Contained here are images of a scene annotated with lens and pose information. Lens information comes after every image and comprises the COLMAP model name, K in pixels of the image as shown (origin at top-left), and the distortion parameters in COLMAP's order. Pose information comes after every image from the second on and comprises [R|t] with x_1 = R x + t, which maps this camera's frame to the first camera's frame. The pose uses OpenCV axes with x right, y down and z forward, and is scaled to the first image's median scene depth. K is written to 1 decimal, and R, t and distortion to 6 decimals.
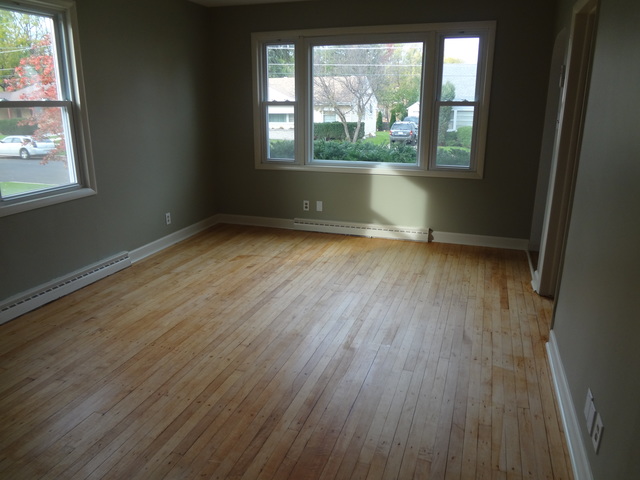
lens RADIAL K [[467.8, 0, 316.9], [0, 467.8, 238.4], [0, 0, 1]] dist [-0.049576, 0.000209]
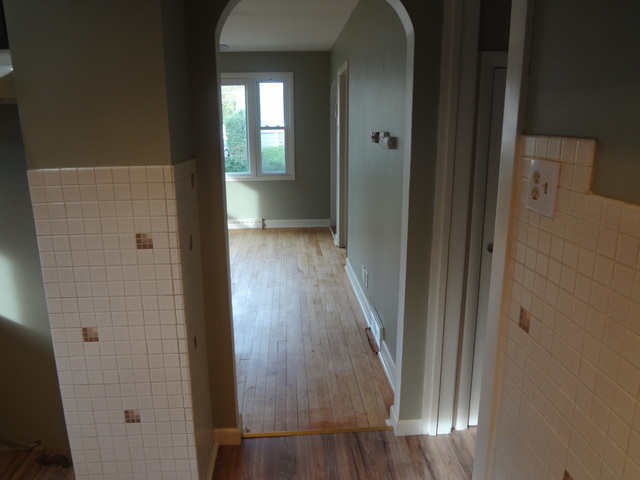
lens RADIAL K [[467.8, 0, 316.9], [0, 467.8, 238.4], [0, 0, 1]] dist [-0.049576, 0.000209]
pose [[0.918071, -0.100889, 0.383364, -0.184432], [0.118302, 0.992733, -0.022051, 0.110639], [-0.378353, 0.065597, 0.923334, -0.416840]]
